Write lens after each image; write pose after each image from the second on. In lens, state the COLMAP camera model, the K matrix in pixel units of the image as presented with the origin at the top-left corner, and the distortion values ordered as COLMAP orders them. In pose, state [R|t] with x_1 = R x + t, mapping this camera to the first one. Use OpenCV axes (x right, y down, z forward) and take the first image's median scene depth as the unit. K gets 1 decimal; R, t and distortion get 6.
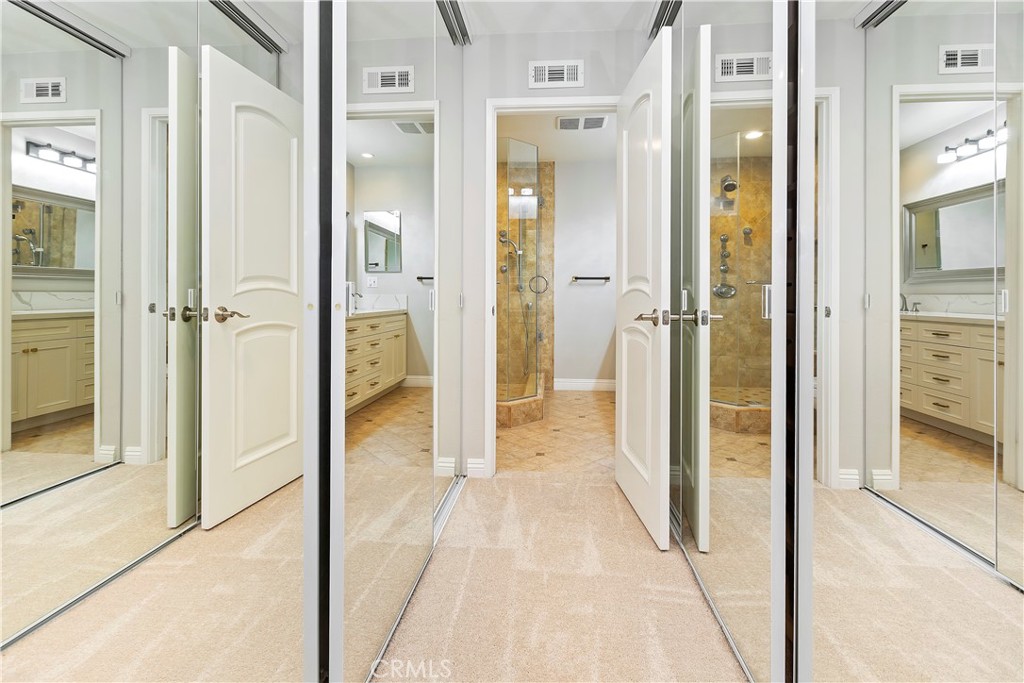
lens RADIAL K [[470.3, 0, 515.2], [0, 470.3, 297.0], [0, 0, 1]] dist [0.008906, -0.000408]
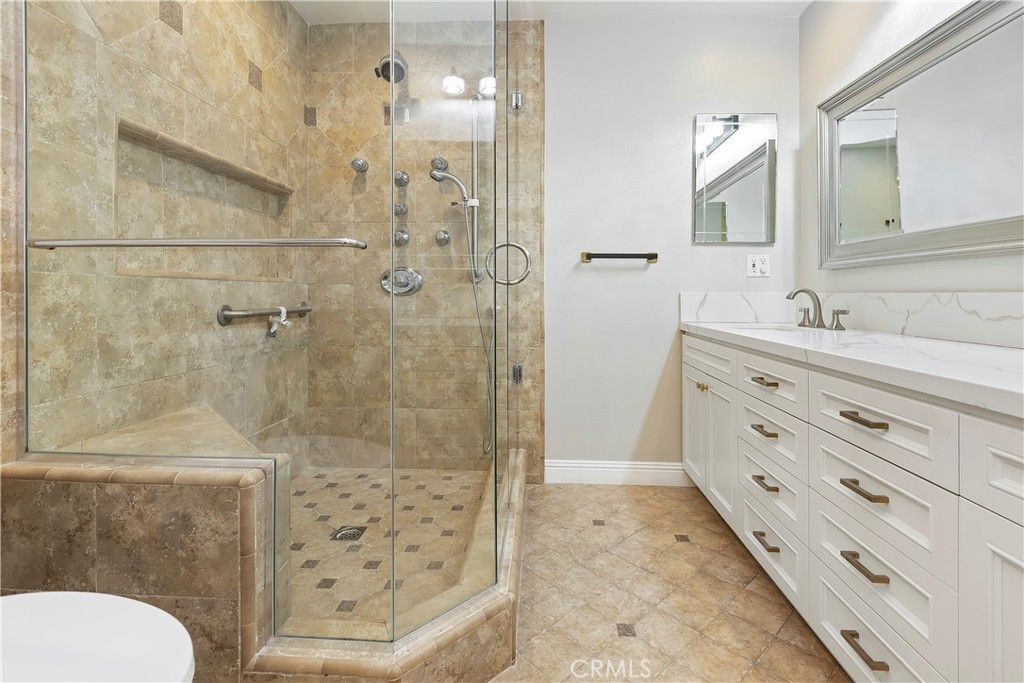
lens RADIAL K [[470.5, 0, 511.7], [0, 470.5, 288.9], [0, 0, 1]] dist [-0.001548, -0.000291]
pose [[0.999796, -0.003878, 0.019827, 0.039436], [0.003995, 0.999975, -0.005826, -0.003231], [-0.019804, 0.005904, 0.999786, 0.513536]]
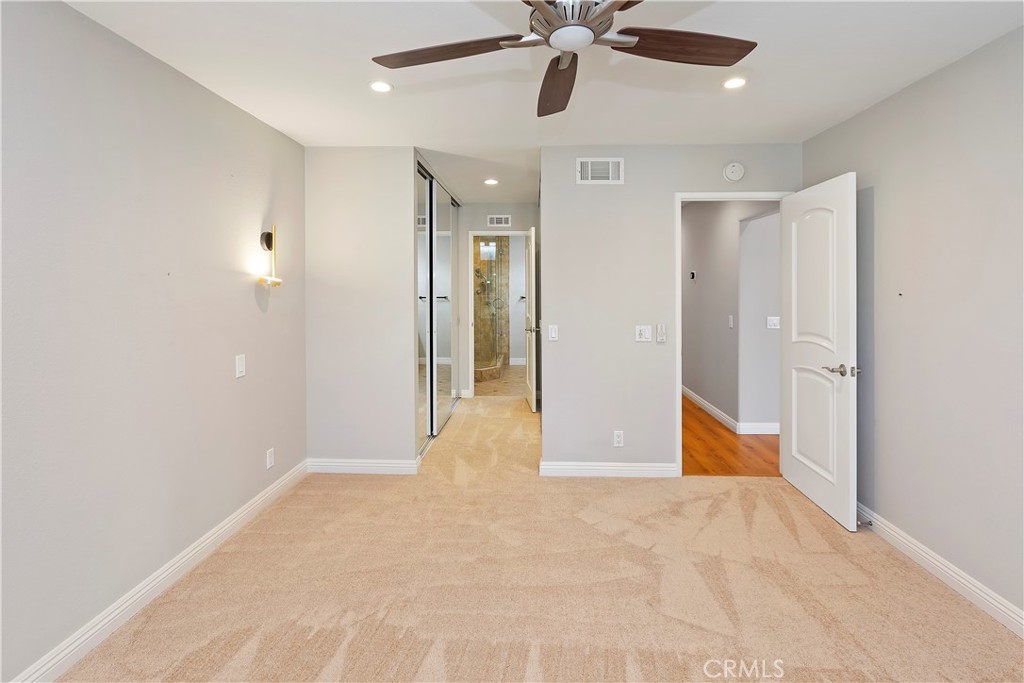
lens RADIAL K [[470.3, 0, 515.2], [0, 470.3, 297.0], [0, 0, 1]] dist [0.008906, -0.000408]
pose [[0.998973, -0.007071, 0.044754, 0.030357], [0.006158, 0.999771, 0.020502, -0.075790], [-0.044888, -0.020206, 0.998788, -0.654655]]
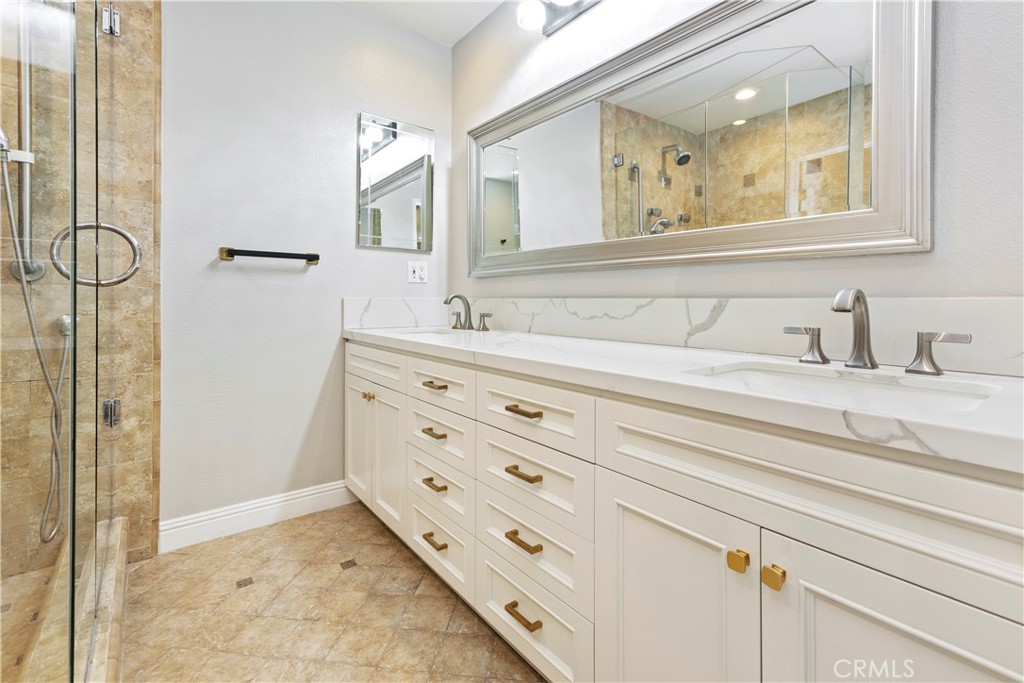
lens RADIAL K [[470.3, 0, 515.2], [0, 470.3, 297.0], [0, 0, 1]] dist [0.008906, -0.000408]
pose [[0.734854, -0.000290, 0.678226, 0.036529], [-0.001094, 0.999998, 0.001613, -0.003310], [-0.678225, -0.001927, 0.734852, 0.549283]]
